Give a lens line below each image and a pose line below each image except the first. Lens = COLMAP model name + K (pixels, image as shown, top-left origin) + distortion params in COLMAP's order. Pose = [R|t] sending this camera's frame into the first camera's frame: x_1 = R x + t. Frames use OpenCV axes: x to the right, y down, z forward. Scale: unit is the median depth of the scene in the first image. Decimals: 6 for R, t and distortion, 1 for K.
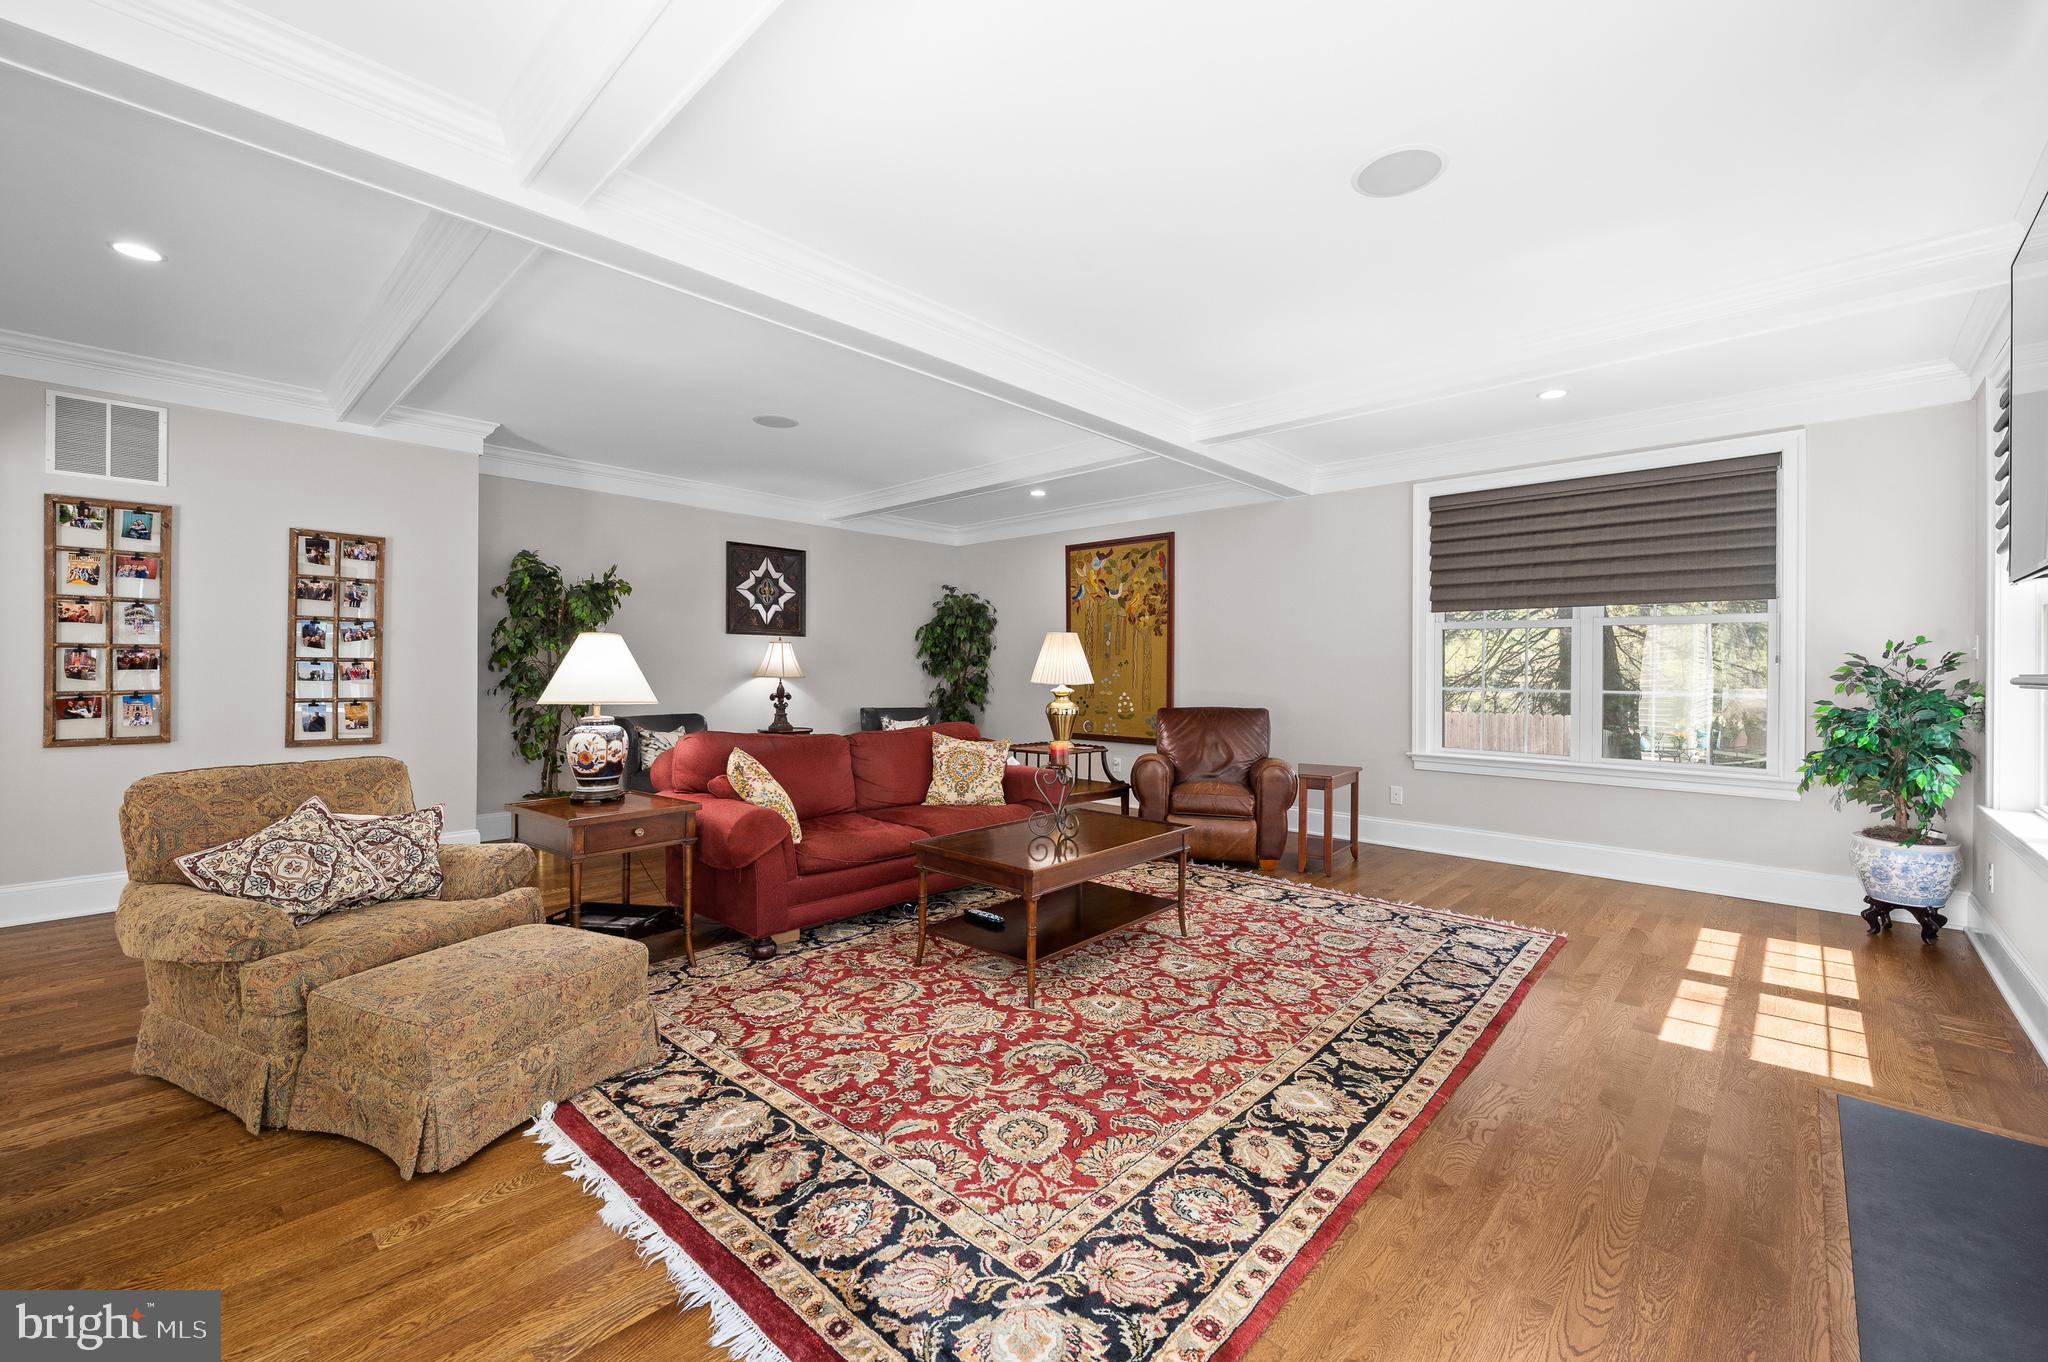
lens RADIAL K [[823.8, 0, 1023.3], [0, 823.8, 672.2], [0, 0, 1]] dist [-0.001929, 0.000160]
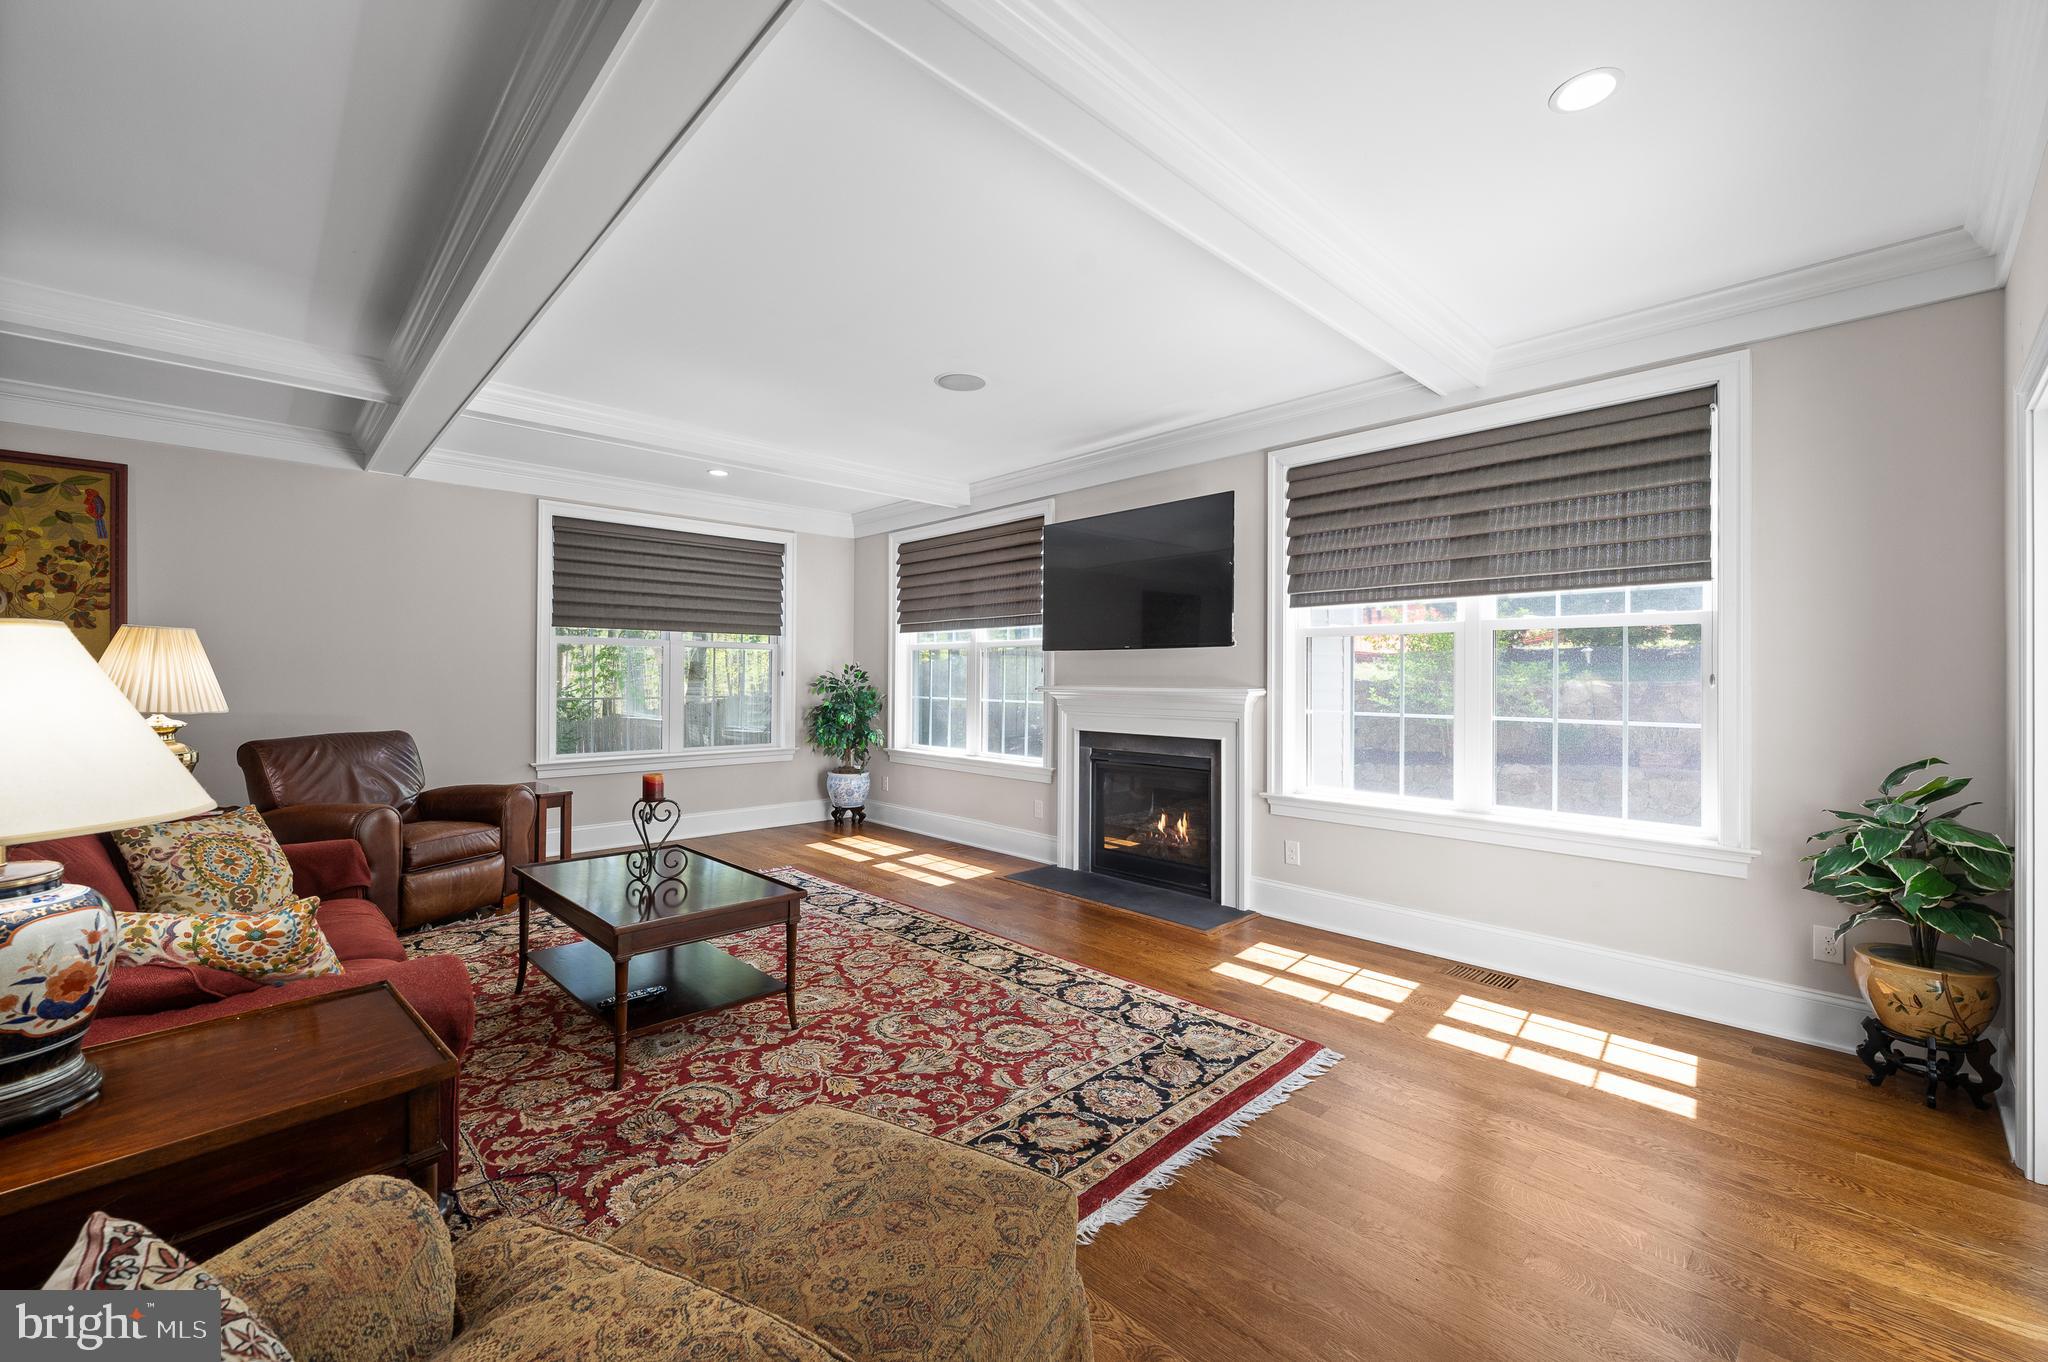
lens RADIAL K [[823.8, 0, 1023.0], [0, 823.8, 676.7], [0, 0, 1]] dist [-0.001929, 0.000160]
pose [[0.053065, -0.006957, 0.998567, -1.204296], [-0.001098, 0.999975, 0.007025, -0.039471], [-0.998590, -0.001469, 0.053056, 0.819455]]
